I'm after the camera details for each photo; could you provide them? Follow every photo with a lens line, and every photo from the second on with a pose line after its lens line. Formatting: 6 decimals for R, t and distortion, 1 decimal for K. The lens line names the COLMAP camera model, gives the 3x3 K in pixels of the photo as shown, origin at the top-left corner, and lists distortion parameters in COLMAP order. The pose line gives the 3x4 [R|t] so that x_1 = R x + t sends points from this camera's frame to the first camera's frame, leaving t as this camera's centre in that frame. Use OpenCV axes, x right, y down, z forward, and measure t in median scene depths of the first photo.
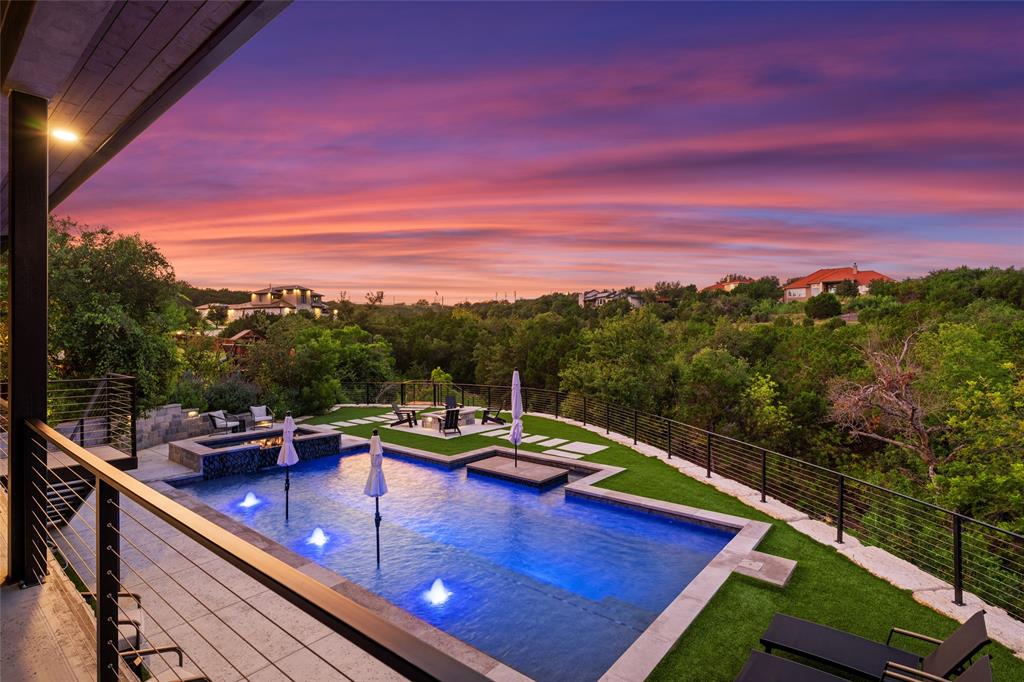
lens RADIAL K [[503.1, 0, 513.4], [0, 503.1, 340.5], [0, 0, 1]] dist [-0.000643, -0.000242]
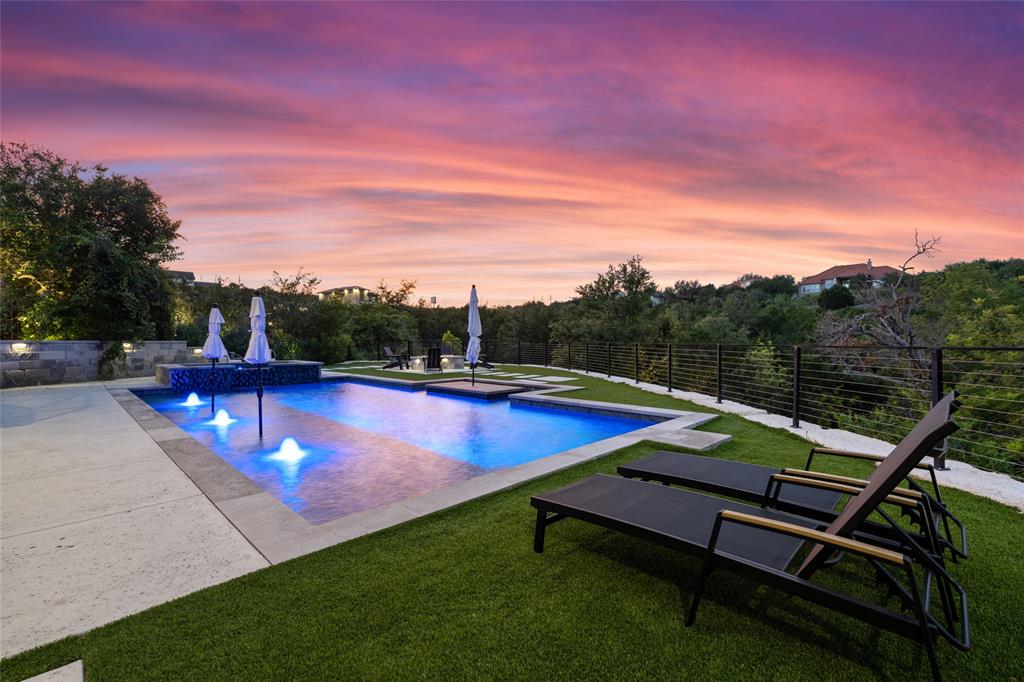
lens RADIAL K [[440.2, 0, 512.0], [0, 440.2, 341.0], [0, 0, 1]] dist [-0.000069, -0.000147]
pose [[0.996010, -0.002480, -0.089211, 0.064523], [0.002409, 0.999997, -0.000904, 0.067439], [0.089213, 0.000686, 0.996012, 0.060759]]
